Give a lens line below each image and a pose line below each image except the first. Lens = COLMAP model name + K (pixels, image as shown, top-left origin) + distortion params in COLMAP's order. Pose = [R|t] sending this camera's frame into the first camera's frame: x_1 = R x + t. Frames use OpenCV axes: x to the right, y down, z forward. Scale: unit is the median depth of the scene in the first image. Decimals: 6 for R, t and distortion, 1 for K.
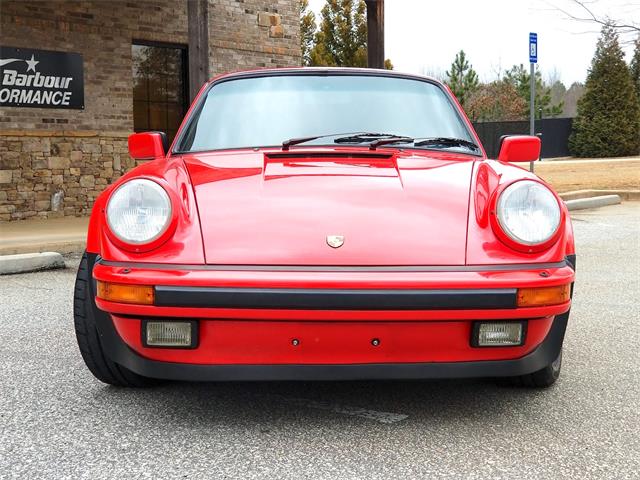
lens RADIAL K [[1087.2, 0, 330.4], [0, 1087.2, 233.9], [0, 0, 1]] dist [0.048936, 0.000000]
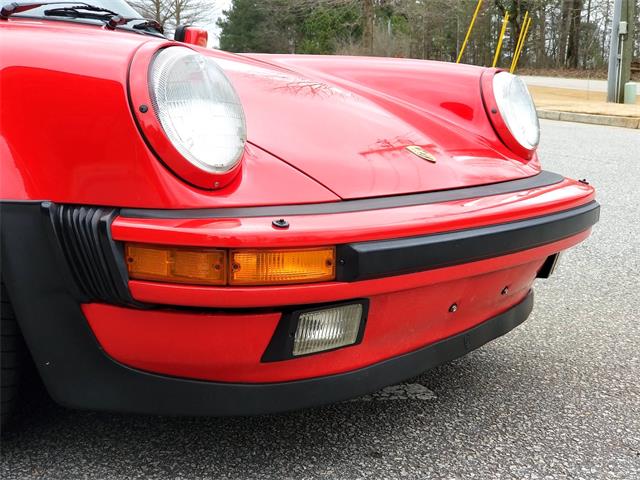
lens RADIAL K [[978.5, 0, 320.9], [0, 978.5, 244.3], [0, 0, 1]] dist [0.099101, 0.000000]
pose [[0.602987, -0.110342, 0.790083, -0.437179], [0.041685, 0.993393, 0.106922, -0.003765], [-0.796661, -0.031538, 0.603603, 0.569898]]
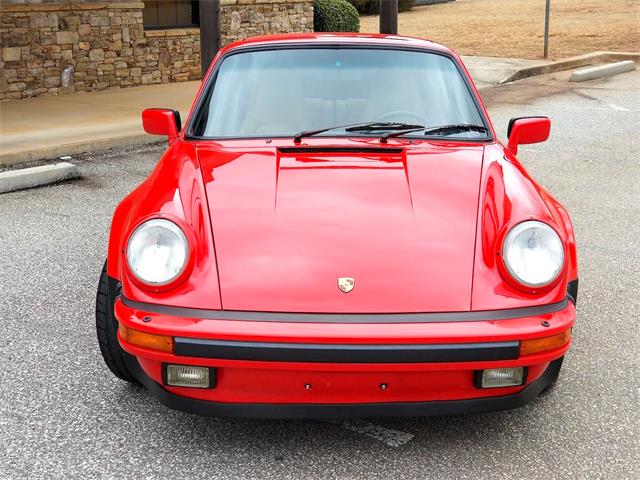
lens RADIAL K [[1087.2, 0, 325.9], [0, 1087.2, 234.4], [0, 0, 1]] dist [0.048936, 0.000000]
pose [[0.999904, 0.006121, -0.012410, -0.001882], [-0.003997, 0.986375, 0.164462, -0.177306], [0.013248, -0.164396, 0.986305, -0.015913]]
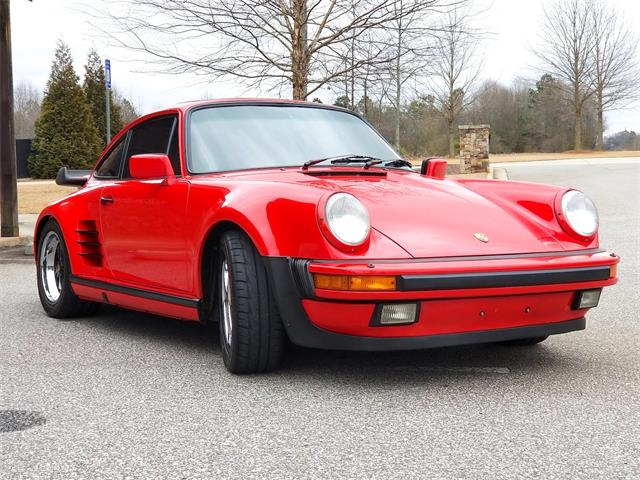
lens RADIAL K [[1087.2, 0, 320.1], [0, 1087.2, 239.0], [0, 0, 1]] dist [0.048936, 0.000000]
pose [[0.868968, -0.033744, 0.493716, -0.688682], [0.041009, 0.999151, -0.003889, 0.004937], [-0.493166, 0.023626, 0.869614, -0.046926]]
